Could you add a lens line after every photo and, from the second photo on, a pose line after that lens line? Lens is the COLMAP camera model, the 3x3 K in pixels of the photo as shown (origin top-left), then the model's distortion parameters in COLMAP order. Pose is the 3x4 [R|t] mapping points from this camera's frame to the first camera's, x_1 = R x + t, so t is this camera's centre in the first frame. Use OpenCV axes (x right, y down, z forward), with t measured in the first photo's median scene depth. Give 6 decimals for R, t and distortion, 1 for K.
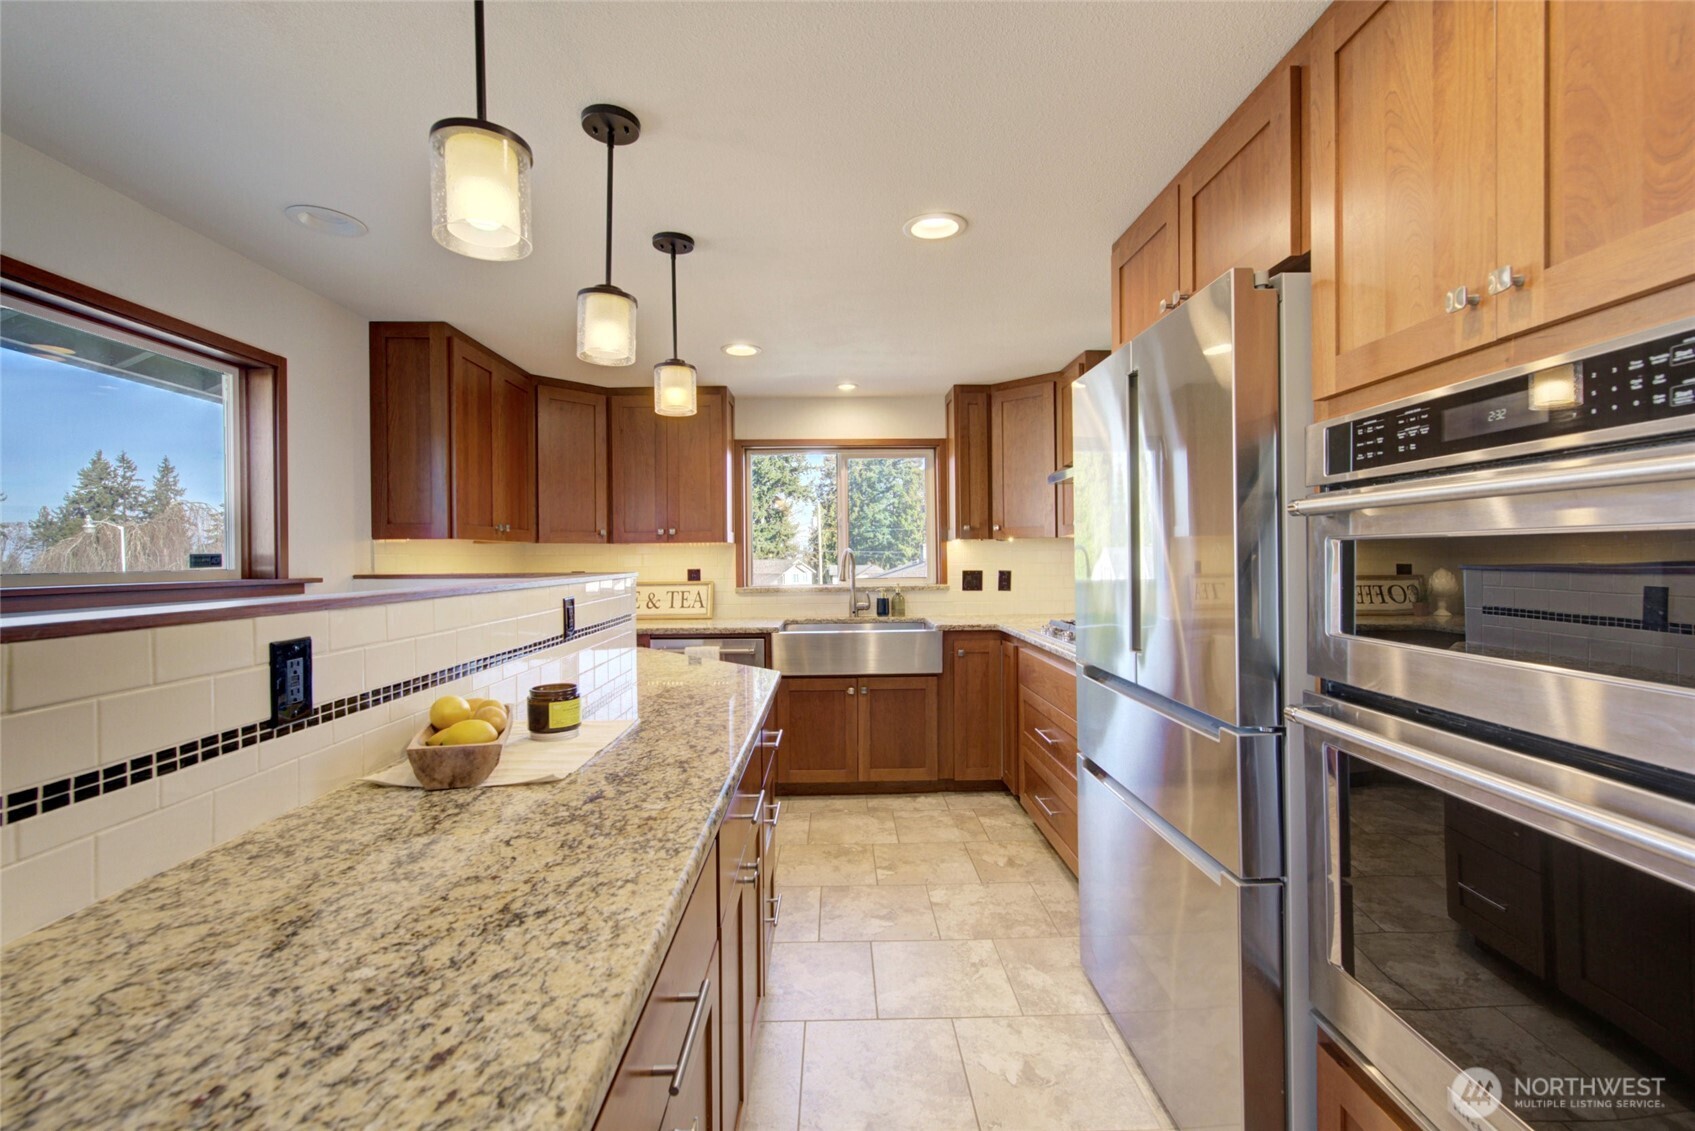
lens RADIAL K [[727.4, 0, 853.9], [0, 727.4, 561.3], [0, 0, 1]] dist [-0.002999, 0.005881]
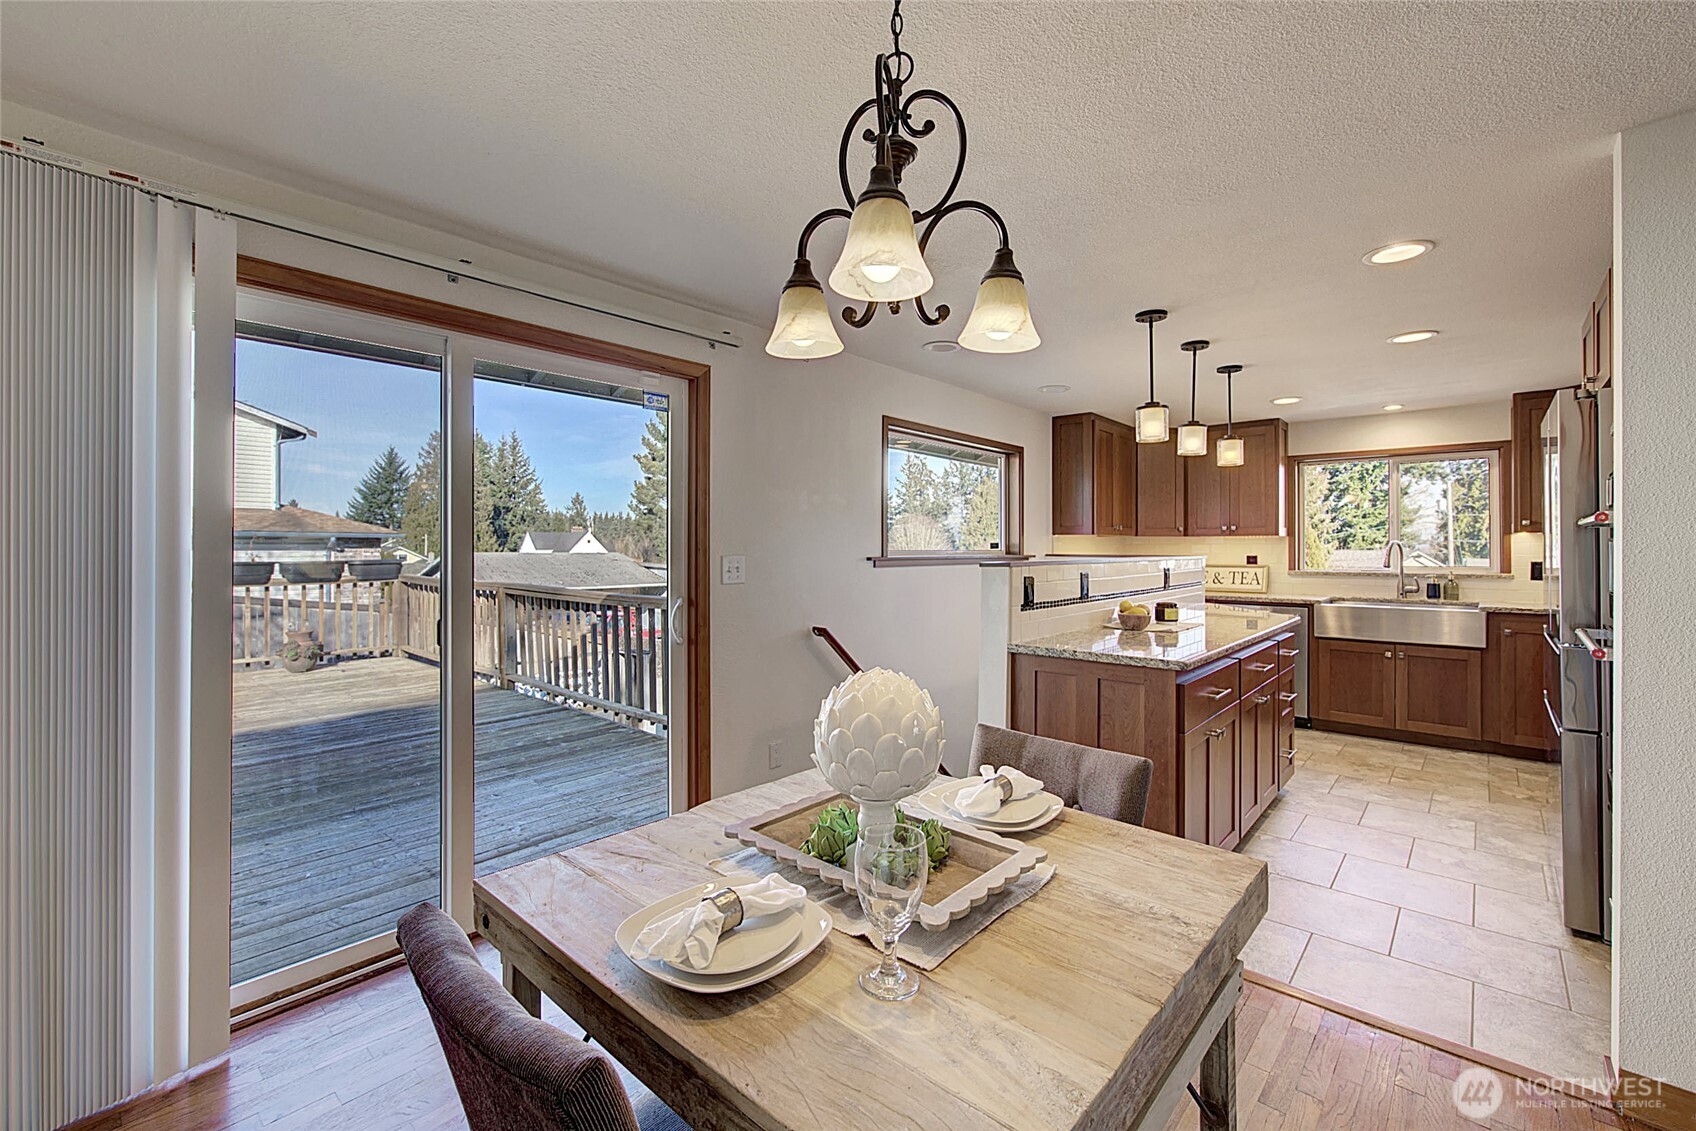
lens RADIAL K [[719.6, 0, 846.9], [0, 719.6, 543.4], [0, 0, 1]] dist [0.000845, 0.000031]
pose [[0.729827, 0.007035, -0.683596, 0.144555], [-0.012934, 0.999910, -0.003518, 0.002958], [0.683510, 0.011409, 0.729852, -0.485513]]
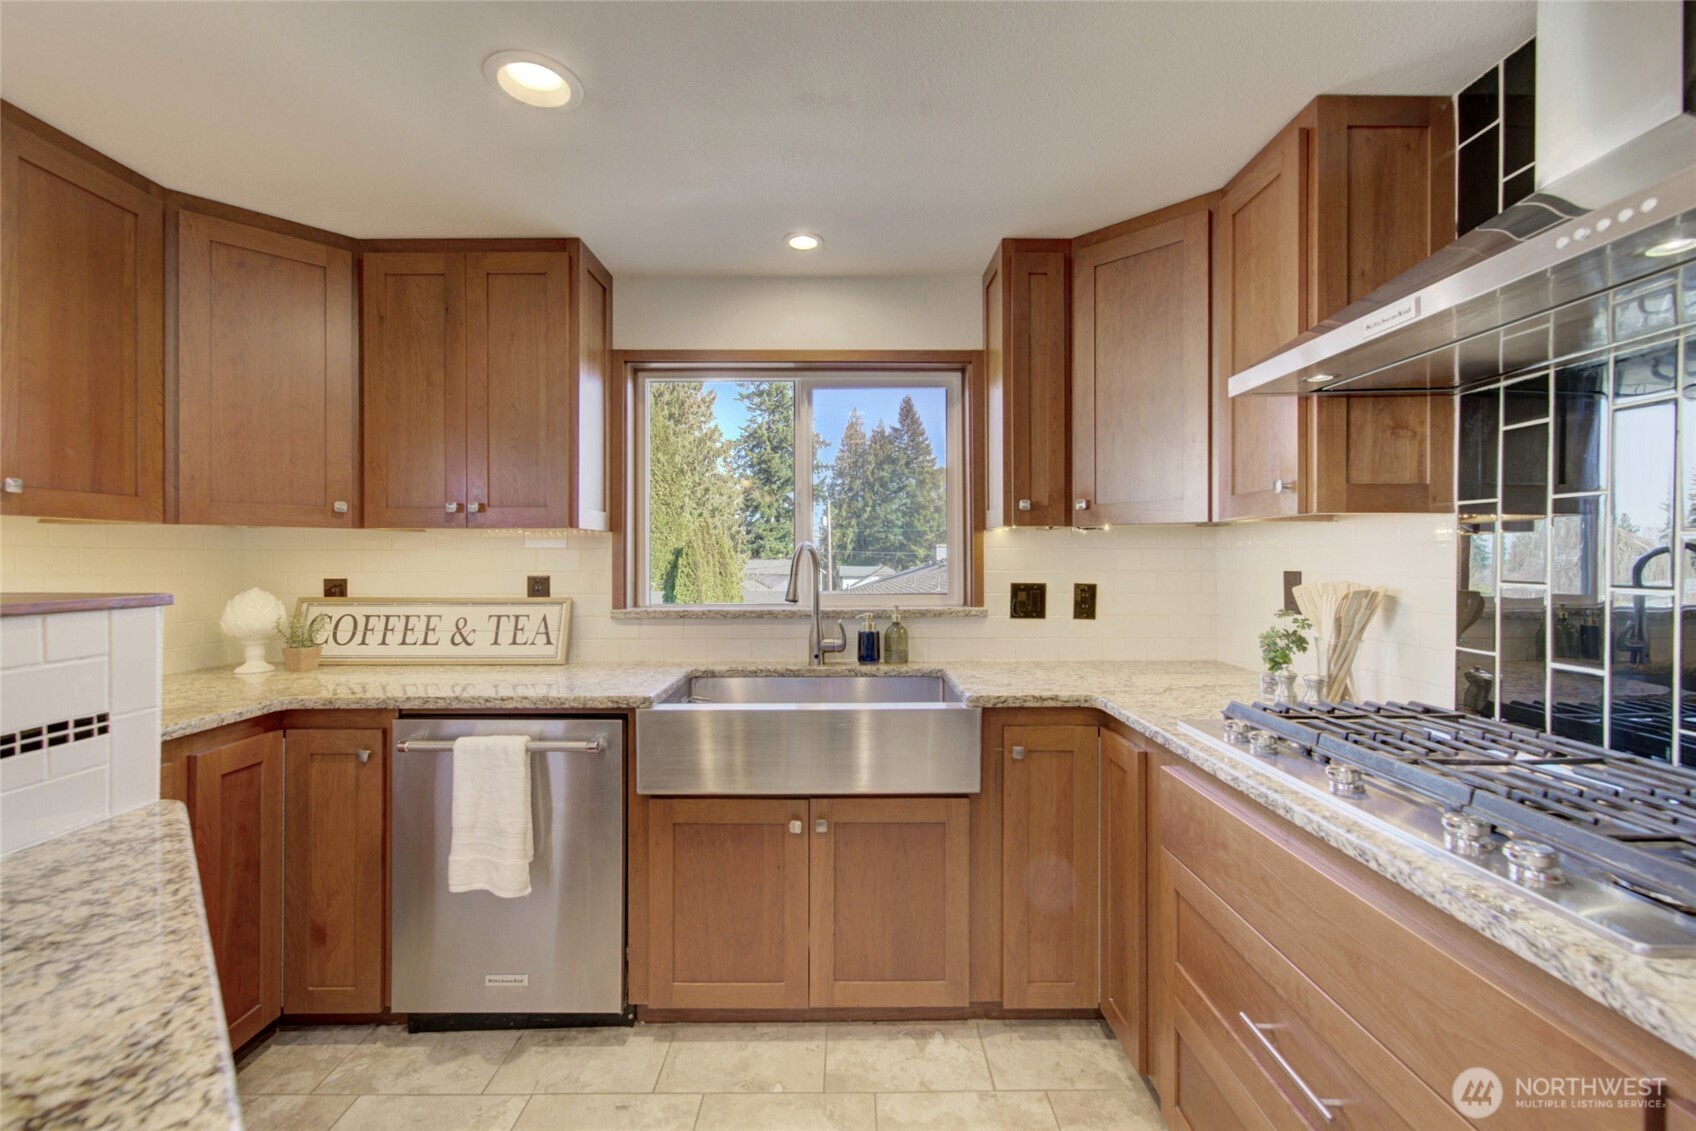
lens RADIAL K [[727.9, 0, 855.7], [0, 727.9, 557.3], [0, 0, 1]] dist [0.011502, 0.000042]
pose [[0.999857, 0.008414, -0.014695, 0.038427], [-0.008510, 0.999943, -0.006514, -0.002588], [0.014640, 0.006639, 0.999871, 0.449233]]
